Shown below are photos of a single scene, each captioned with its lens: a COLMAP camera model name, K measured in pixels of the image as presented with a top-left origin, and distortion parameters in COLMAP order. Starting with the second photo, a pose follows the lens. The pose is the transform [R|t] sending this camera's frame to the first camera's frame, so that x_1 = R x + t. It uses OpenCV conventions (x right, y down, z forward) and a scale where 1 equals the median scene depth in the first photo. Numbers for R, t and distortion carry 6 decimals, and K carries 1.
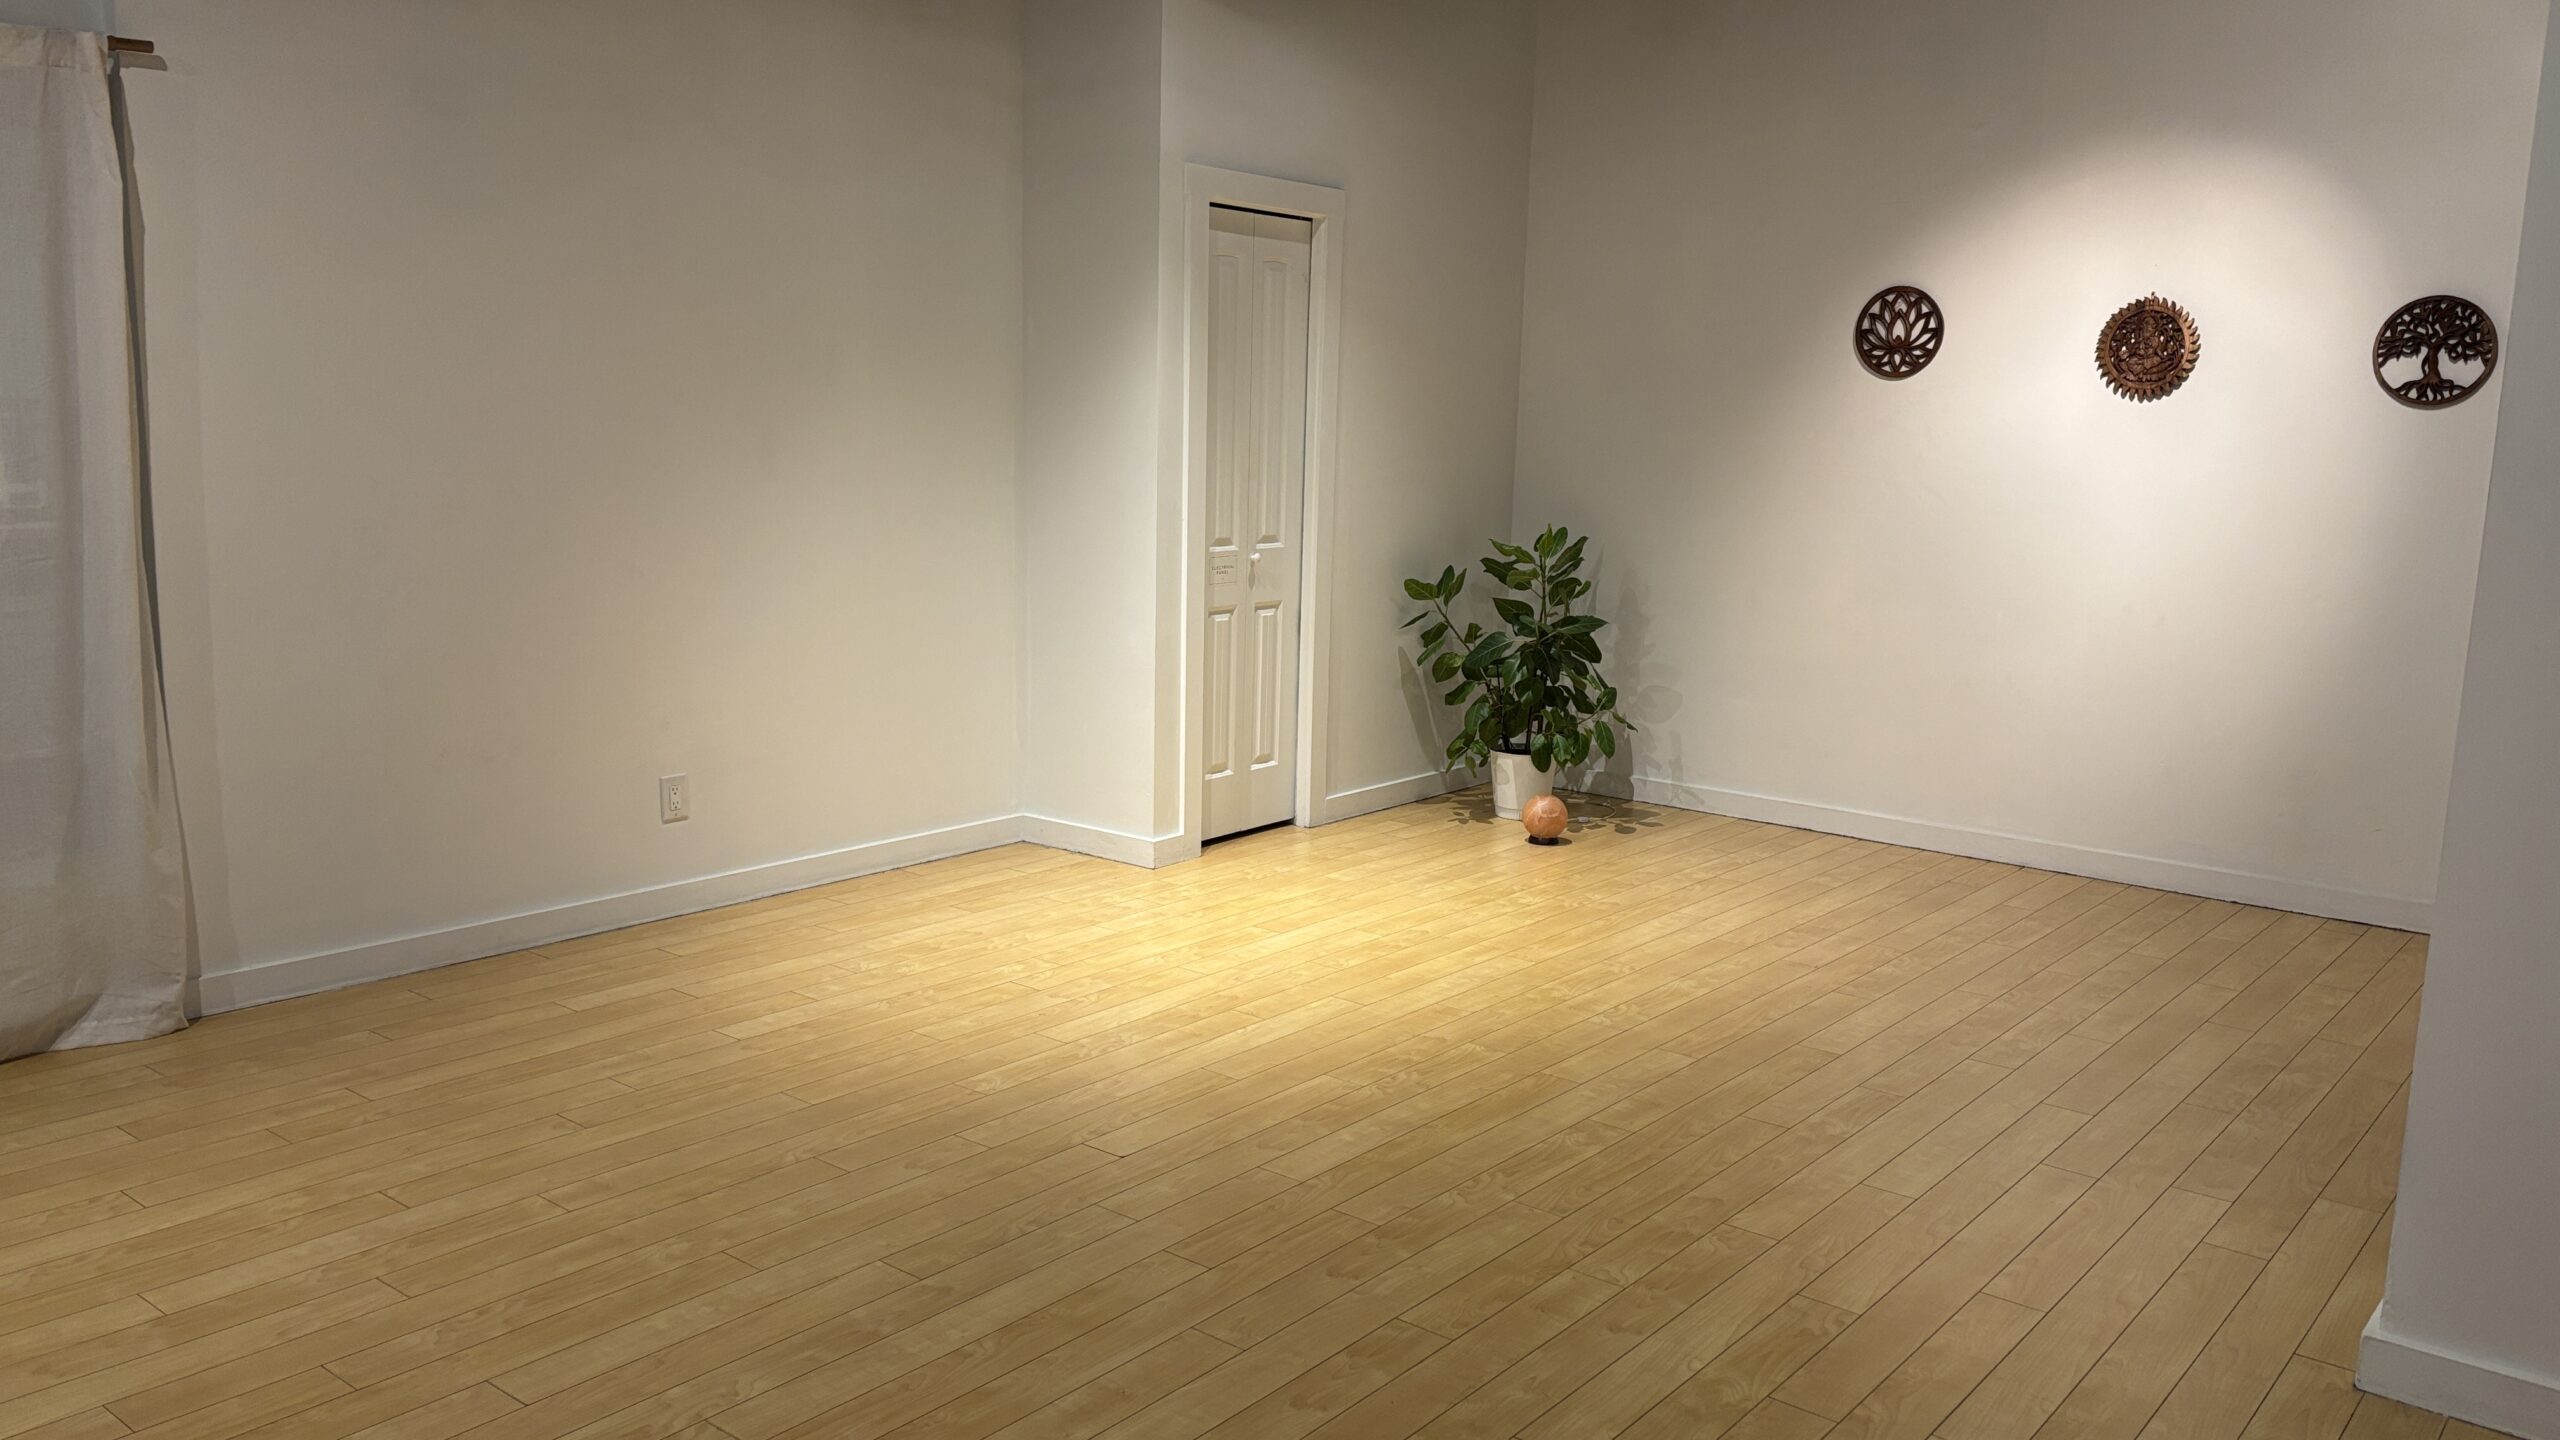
lens RADIAL K [[1927.0, 0, 1280.0], [0, 1927.0, 720.0], [0, 0, 1]] dist [0.053884, -0.058268]
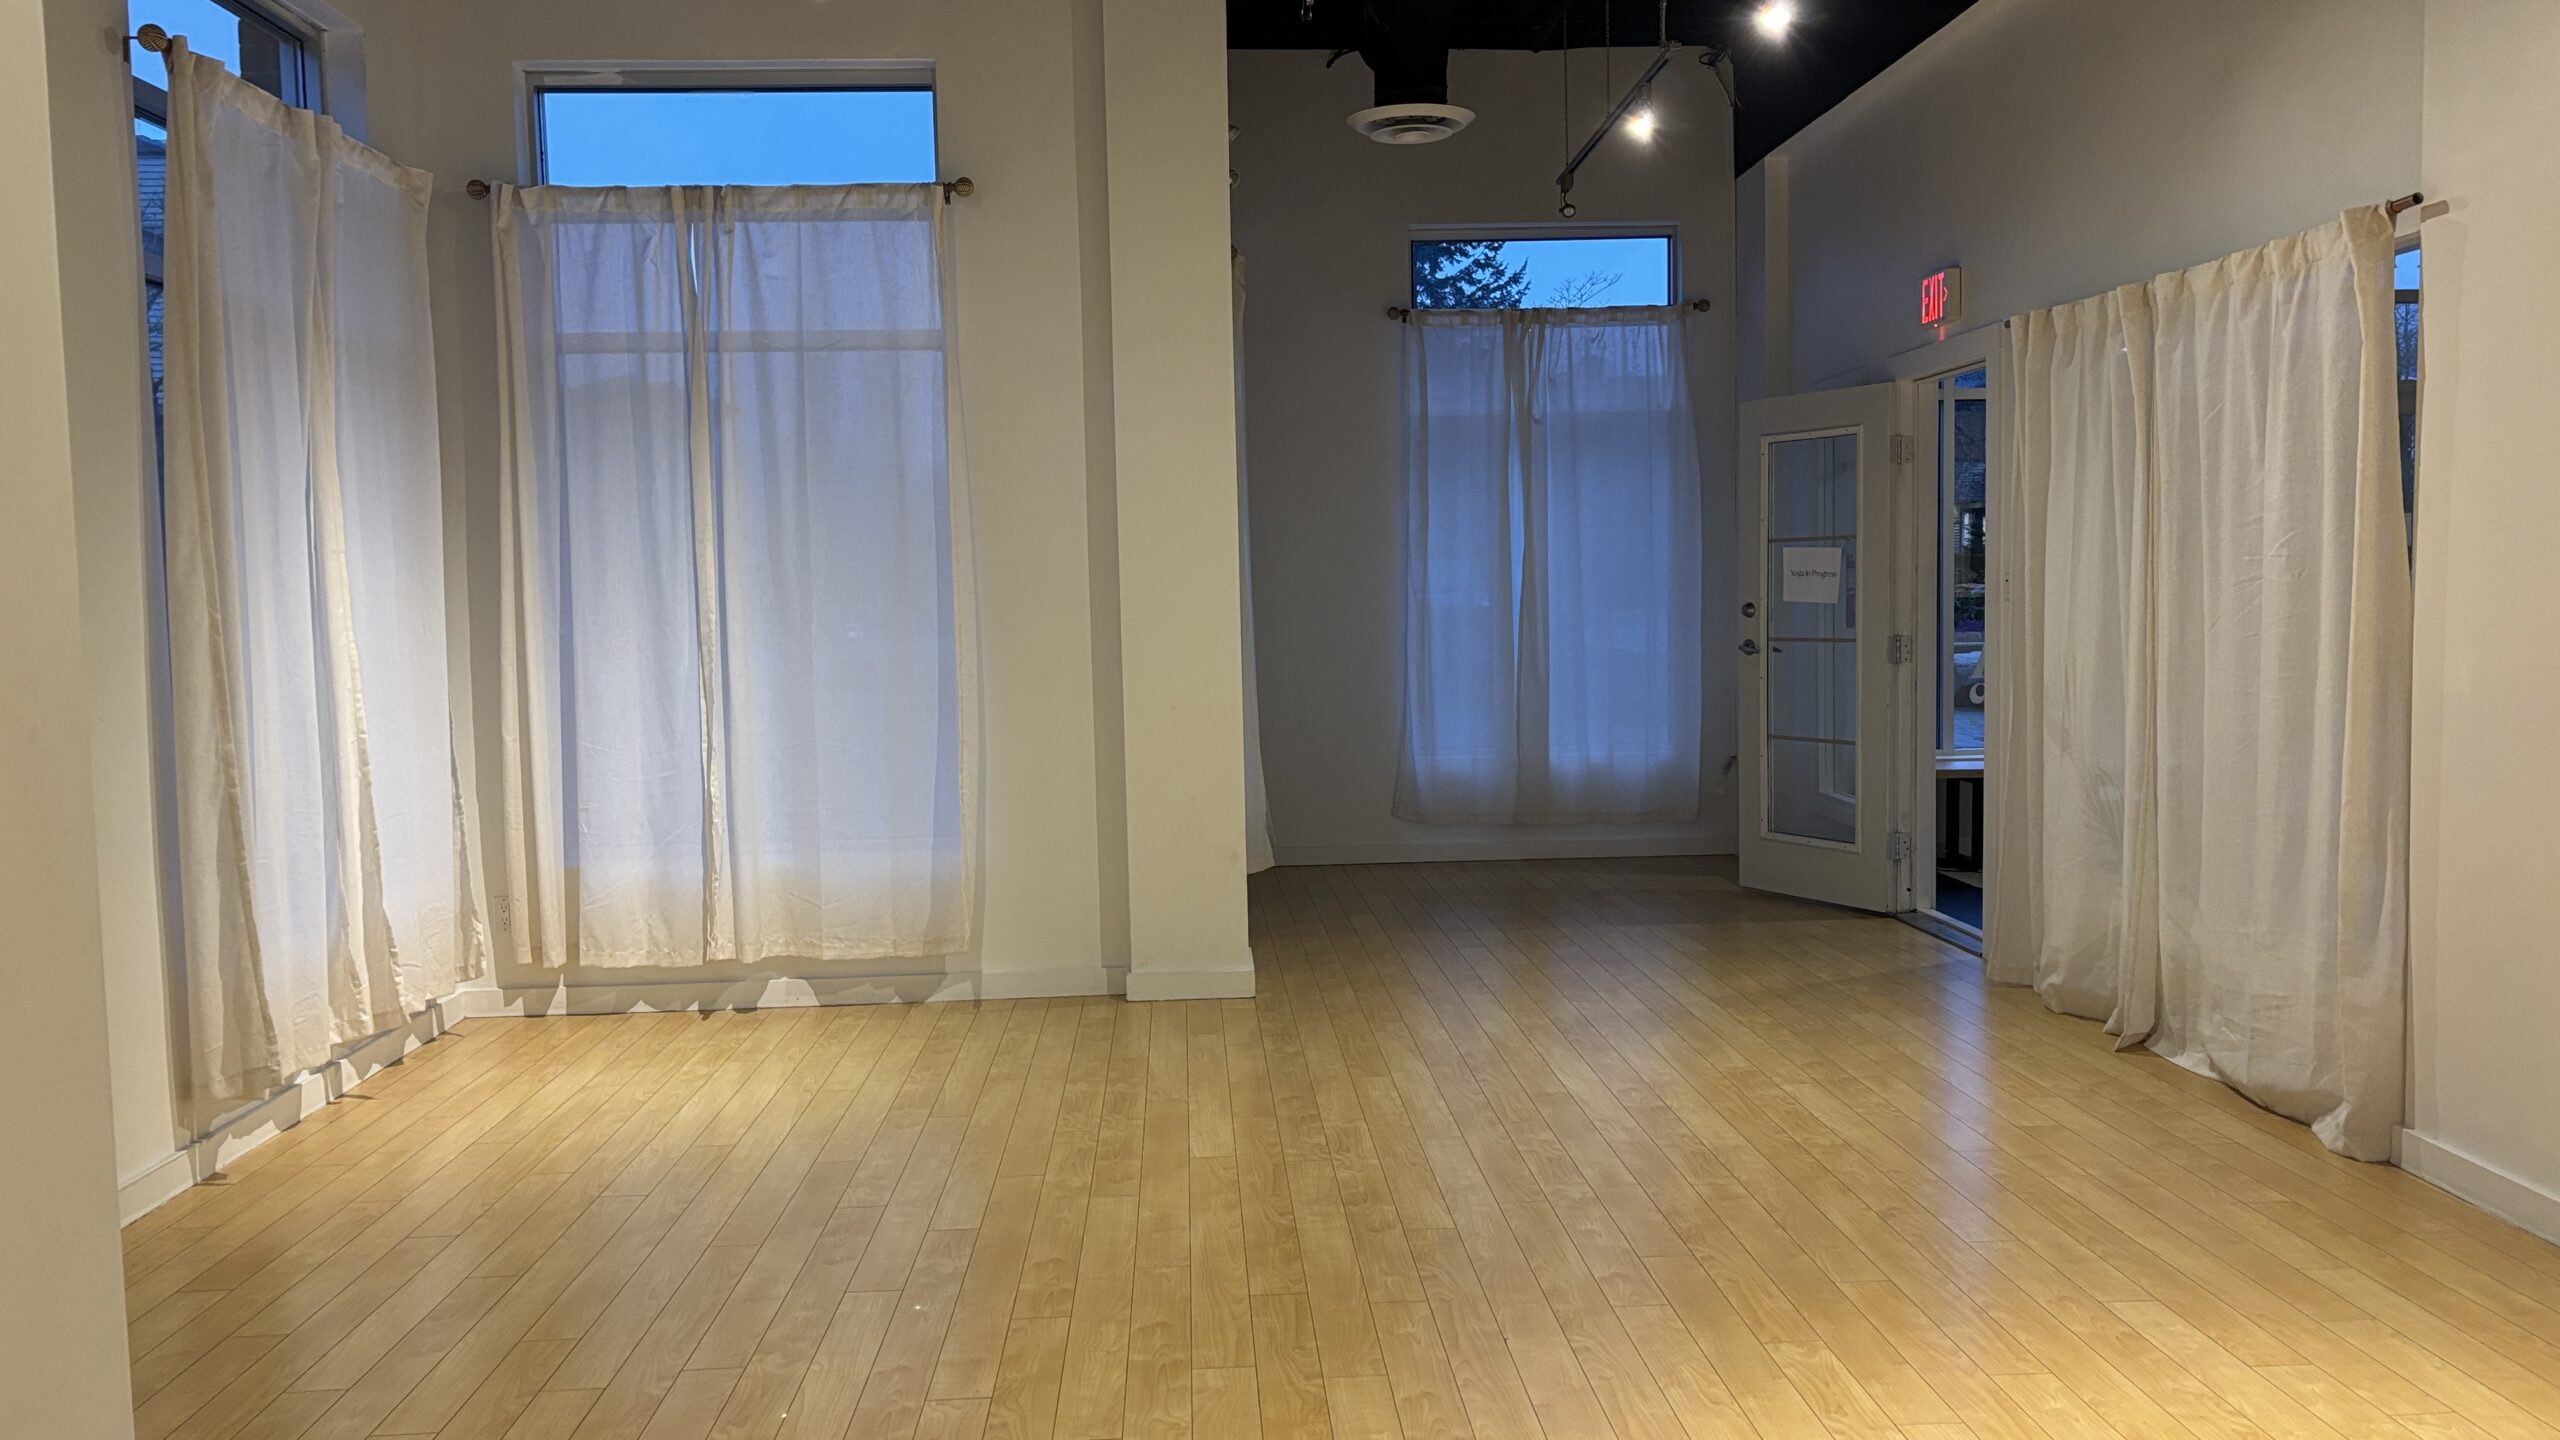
lens RADIAL K [[1927.0, 0, 1280.0], [0, 1927.0, 720.0], [0, 0, 1]] dist [0.053884, -0.058268]
pose [[-0.739758, 0.040205, -0.671671, 0.413423], [-0.106067, 0.978766, 0.175406, -0.145457], [0.664461, 0.201000, -0.719785, 1.042633]]
